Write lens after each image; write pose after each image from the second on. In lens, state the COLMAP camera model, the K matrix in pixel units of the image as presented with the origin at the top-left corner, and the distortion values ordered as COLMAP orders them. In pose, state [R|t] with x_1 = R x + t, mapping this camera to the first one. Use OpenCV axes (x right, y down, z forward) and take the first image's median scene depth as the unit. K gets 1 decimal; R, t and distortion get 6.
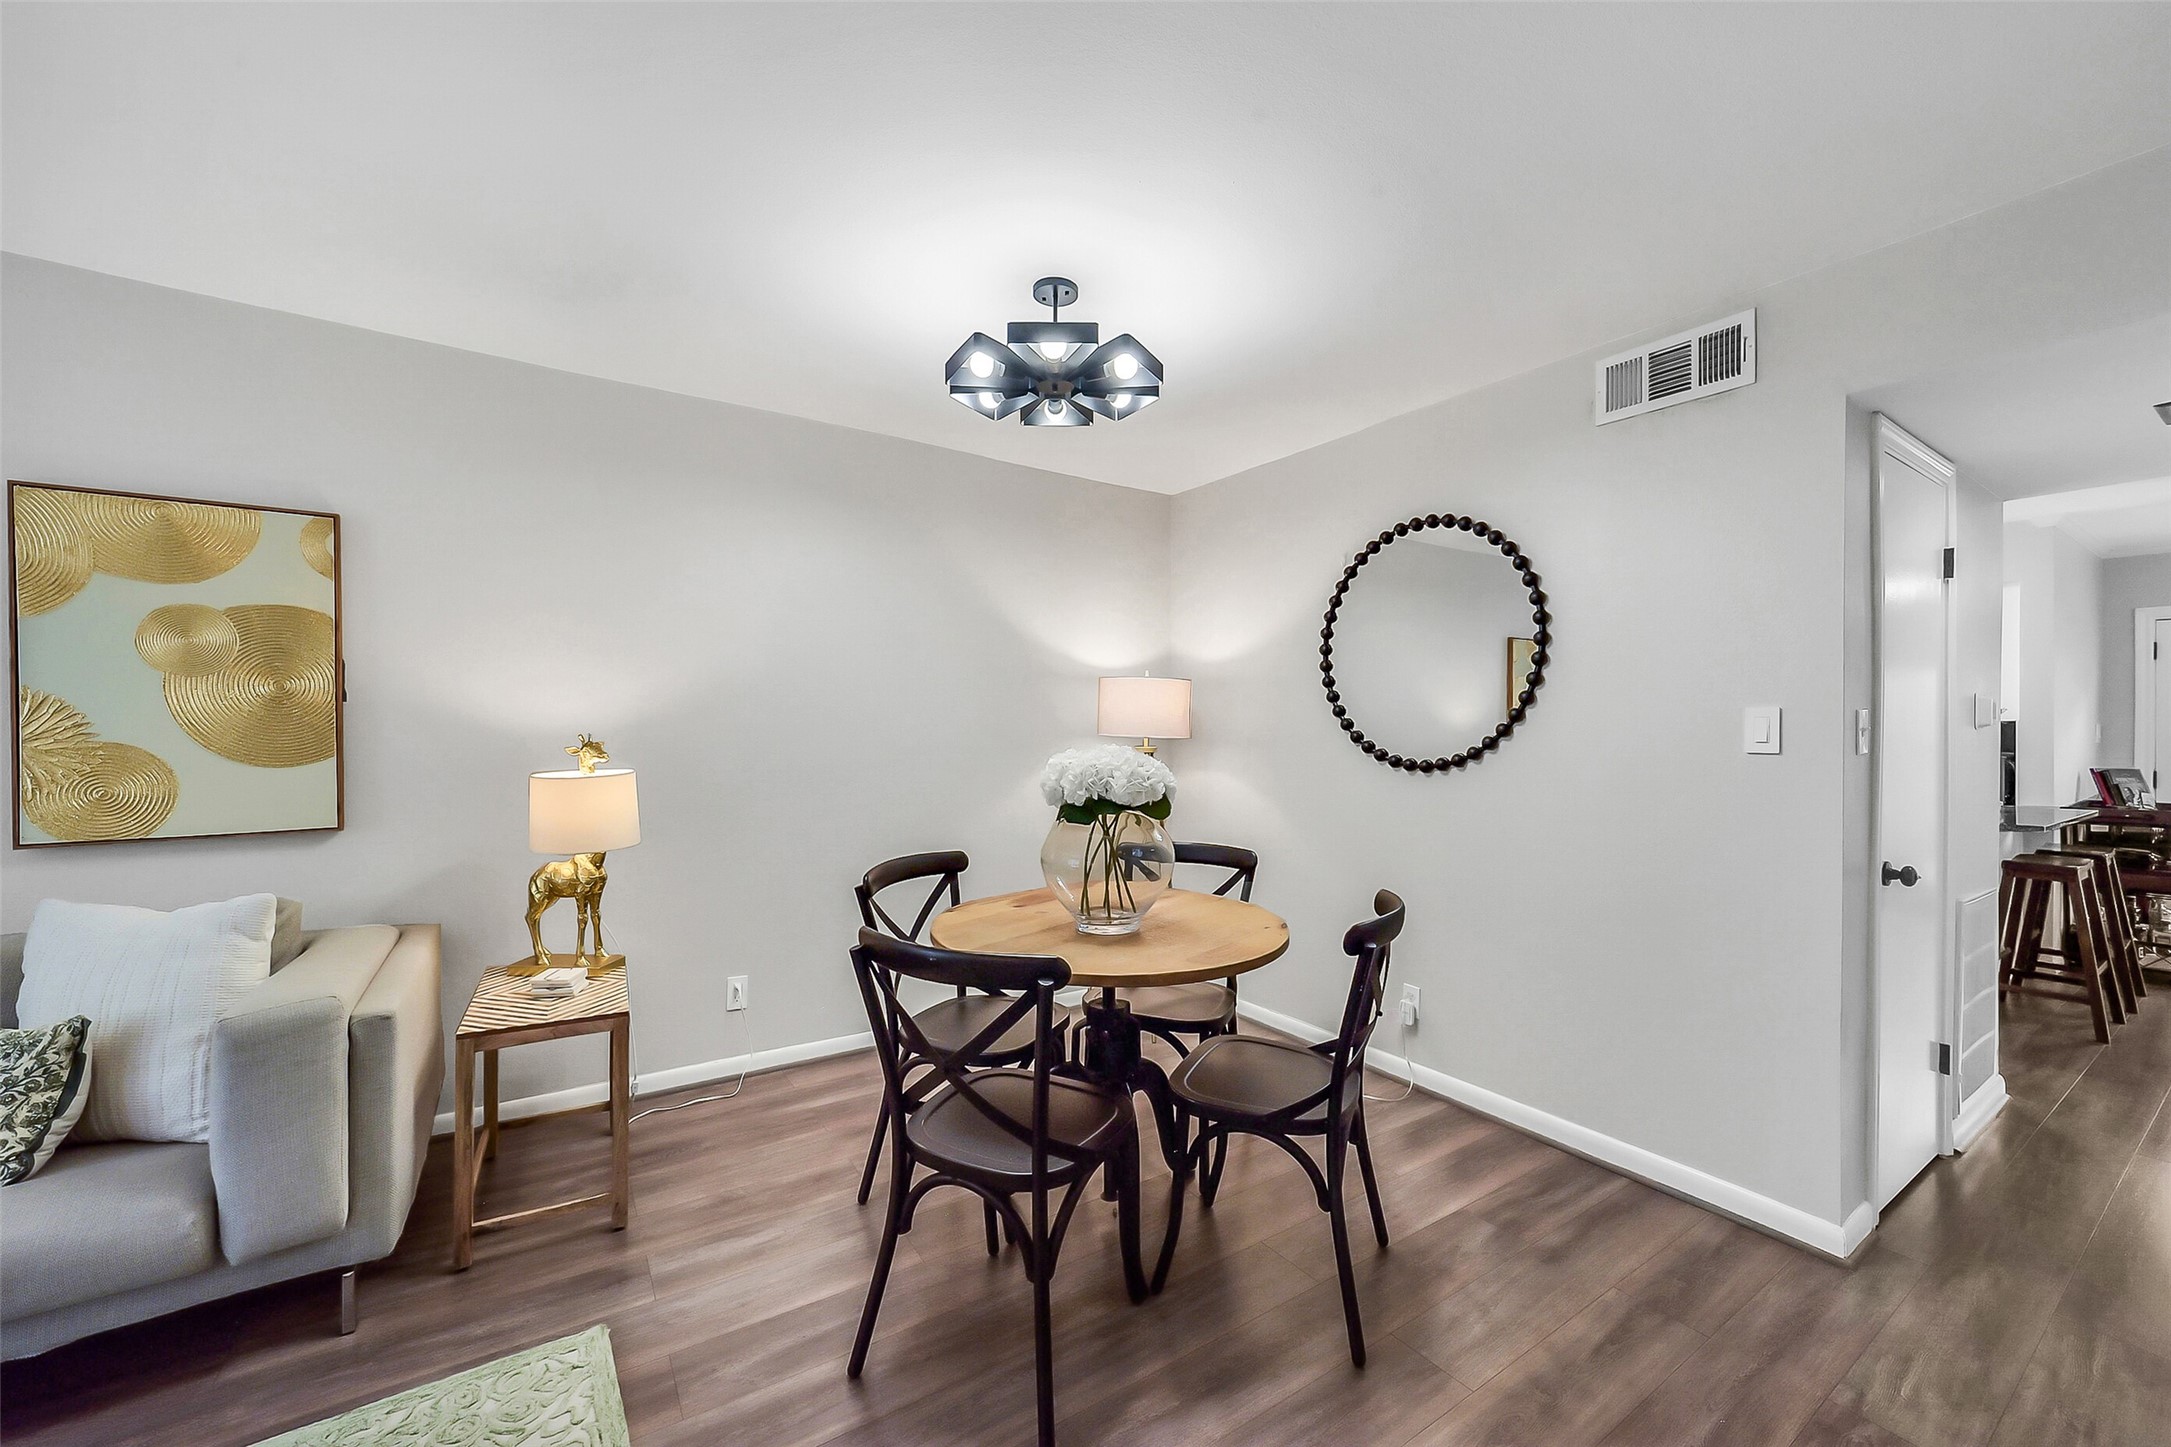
lens RADIAL K [[842.7, 0, 1085.5], [0, 842.7, 723.5], [0, 0, 1]] dist [0.001177, 0.000285]
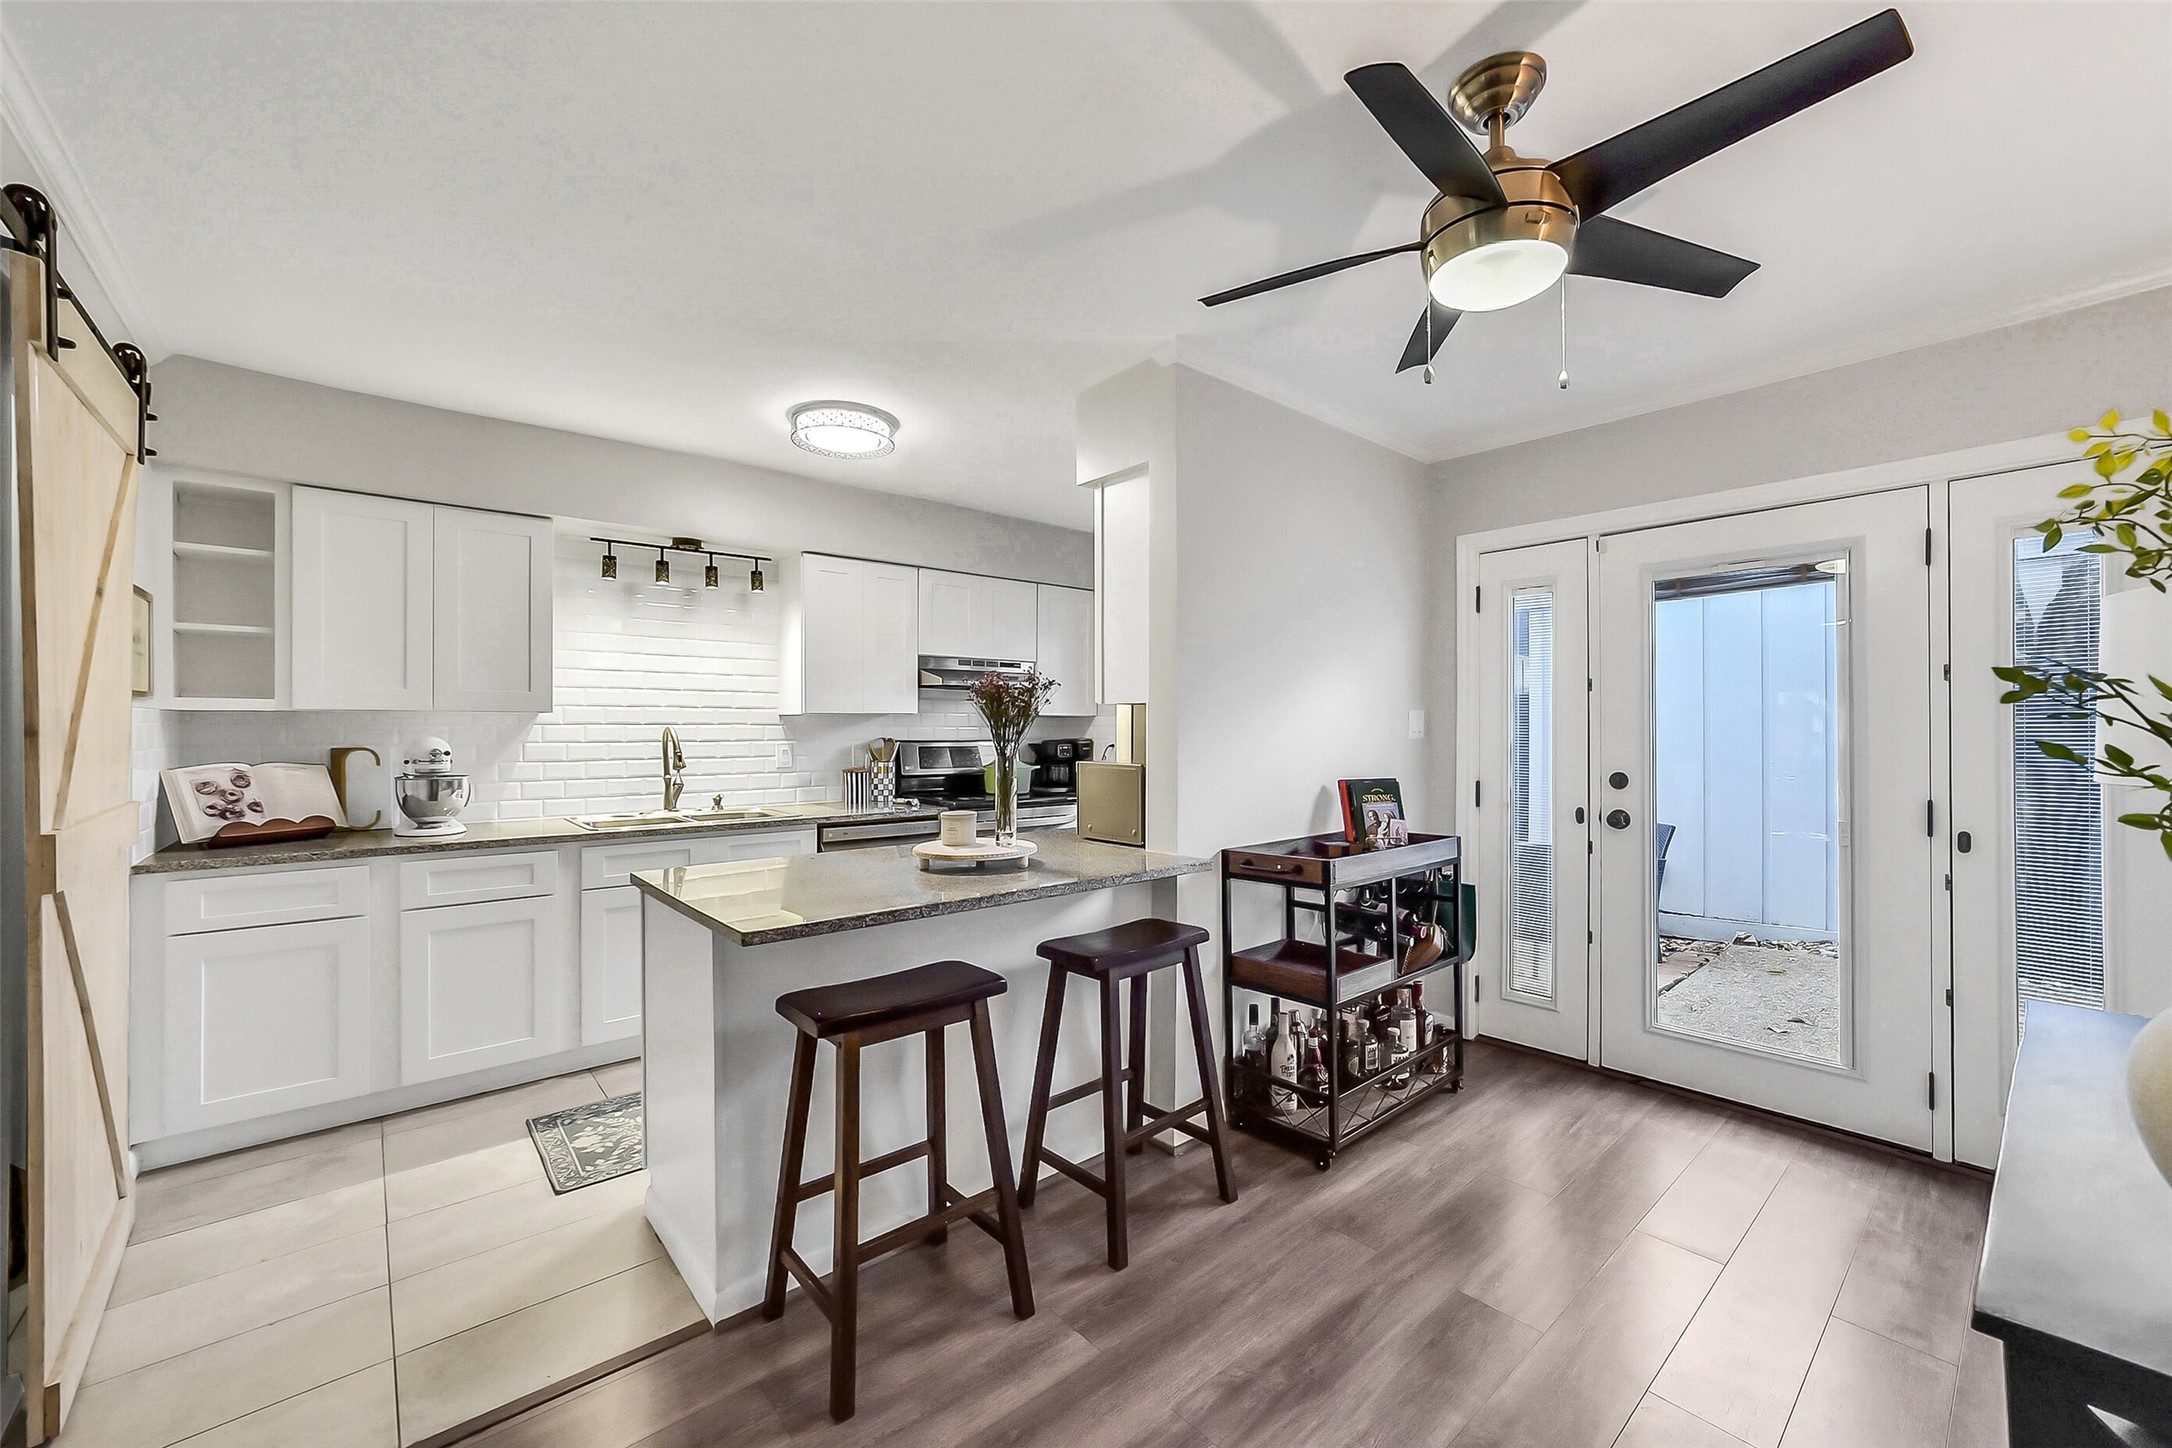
lens RADIAL K [[846.2, 0, 1089.4], [0, 846.2, 729.0], [0, 0, 1]] dist [-0.019900, 0.007646]
pose [[0.992643, -0.006384, 0.120911, 0.949412], [0.006805, 0.999972, -0.003072, 0.016360], [-0.120888, 0.003872, 0.992659, 0.410832]]
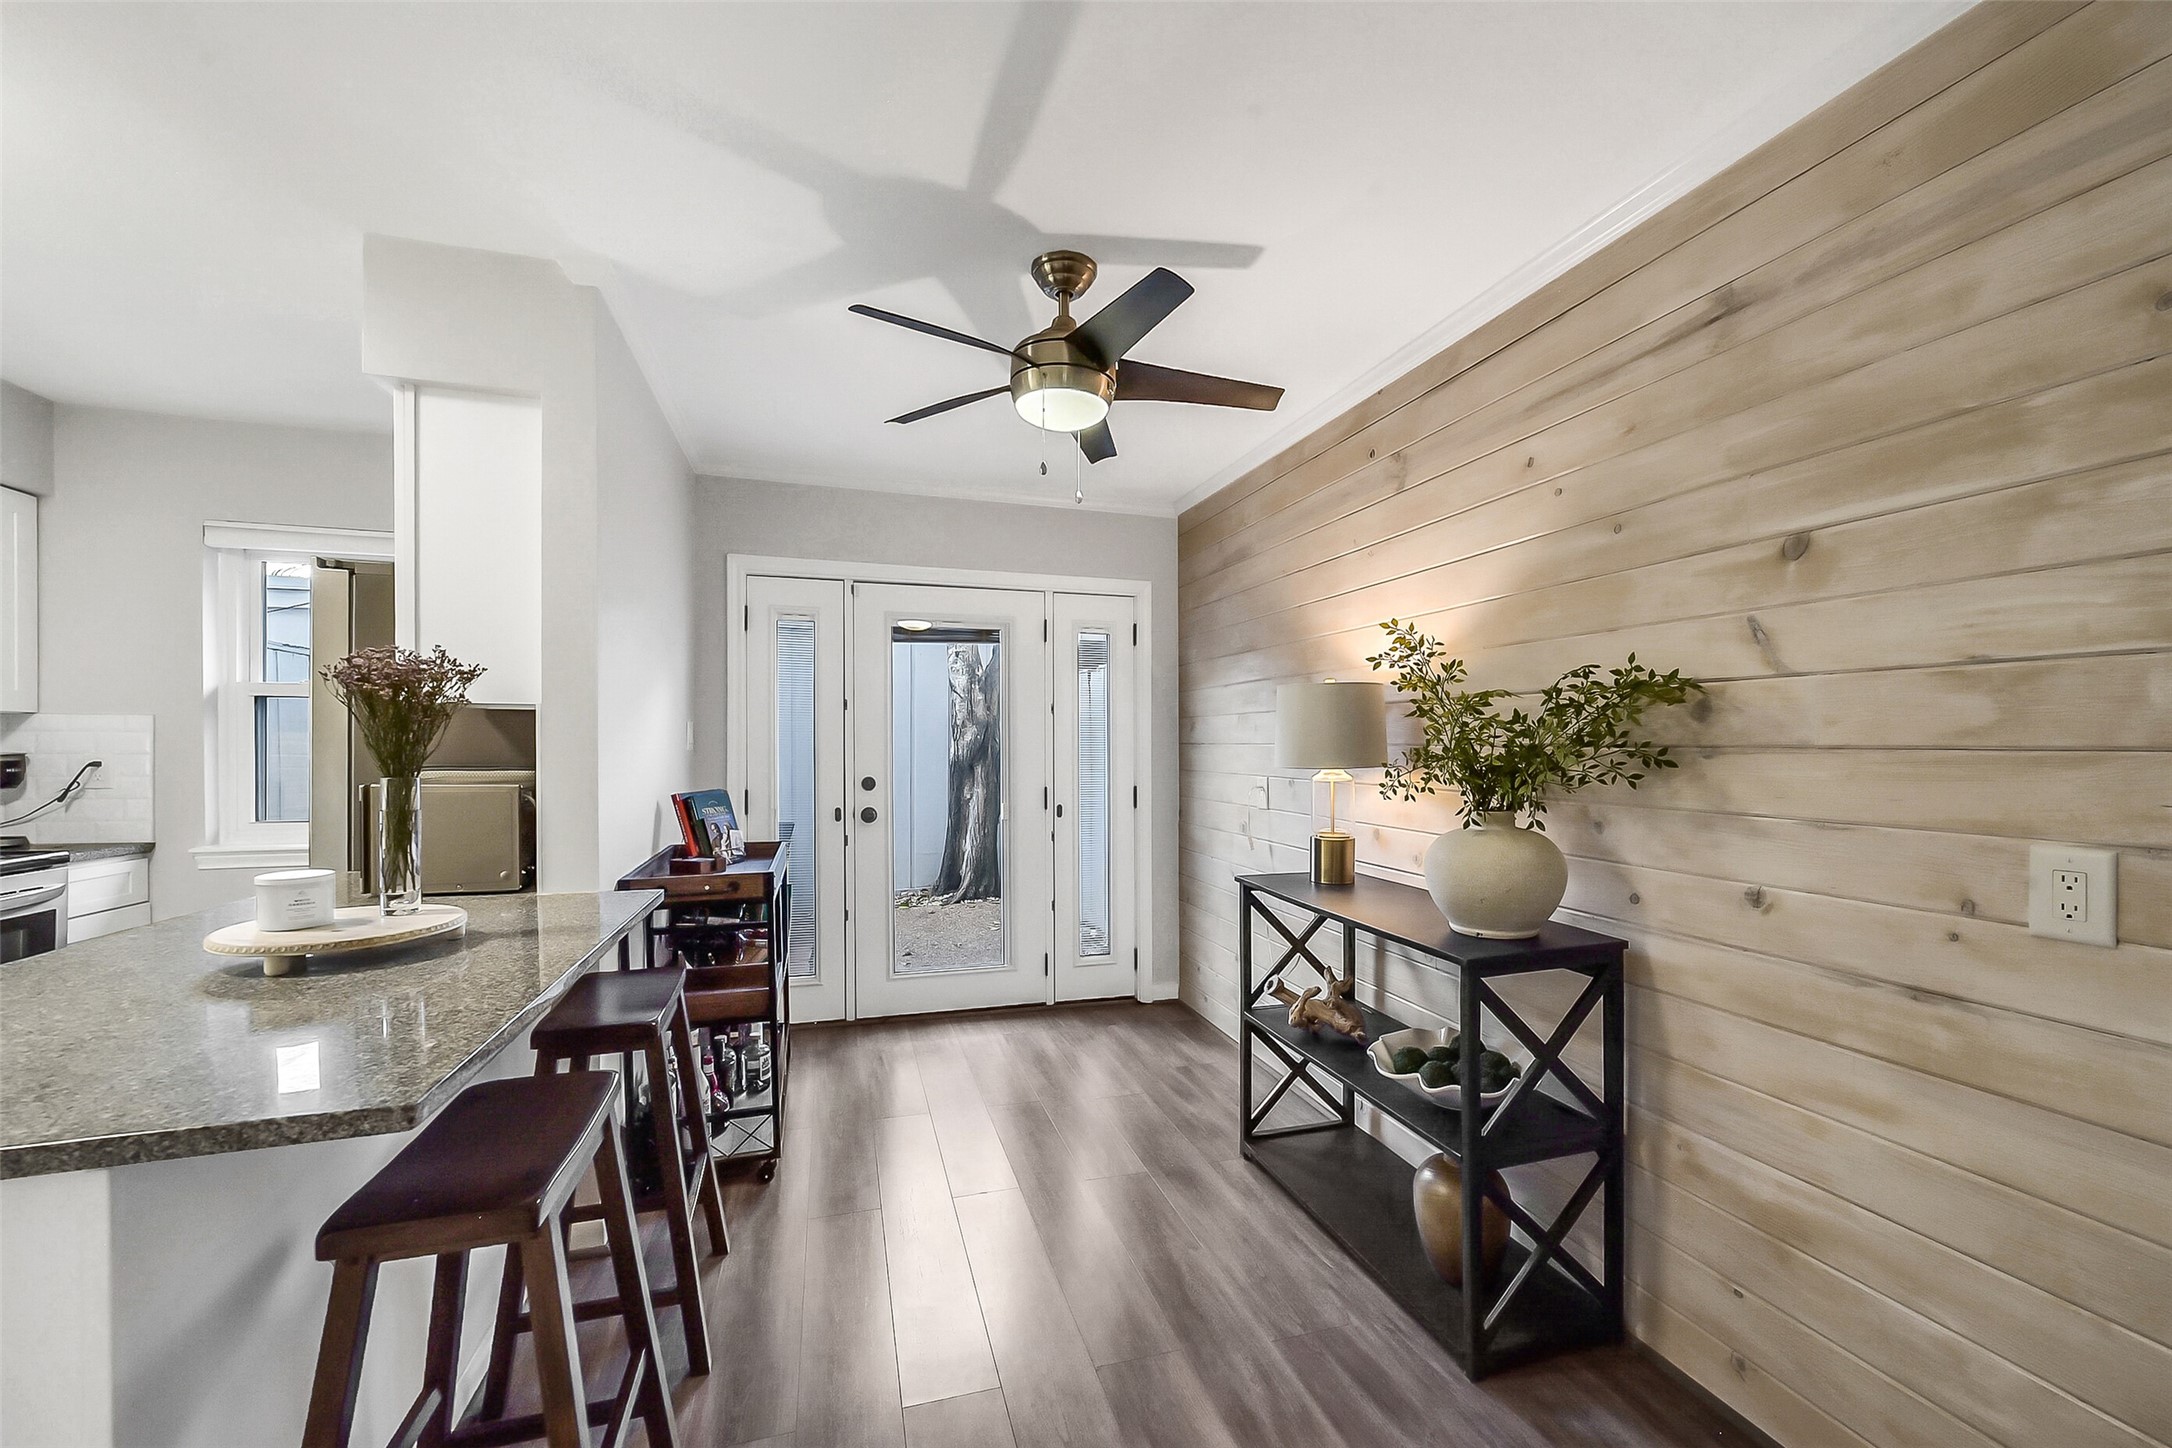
lens RADIAL K [[856.7, 0, 1087.5], [0, 856.7, 750.2], [0, 0, 1]] dist [-0.018515, 0.000142]
pose [[0.294335, -0.010360, 0.955646, 0.724046], [-0.000839, 0.999938, 0.011098, 0.015982], [-0.955702, -0.004068, 0.294309, 0.561483]]
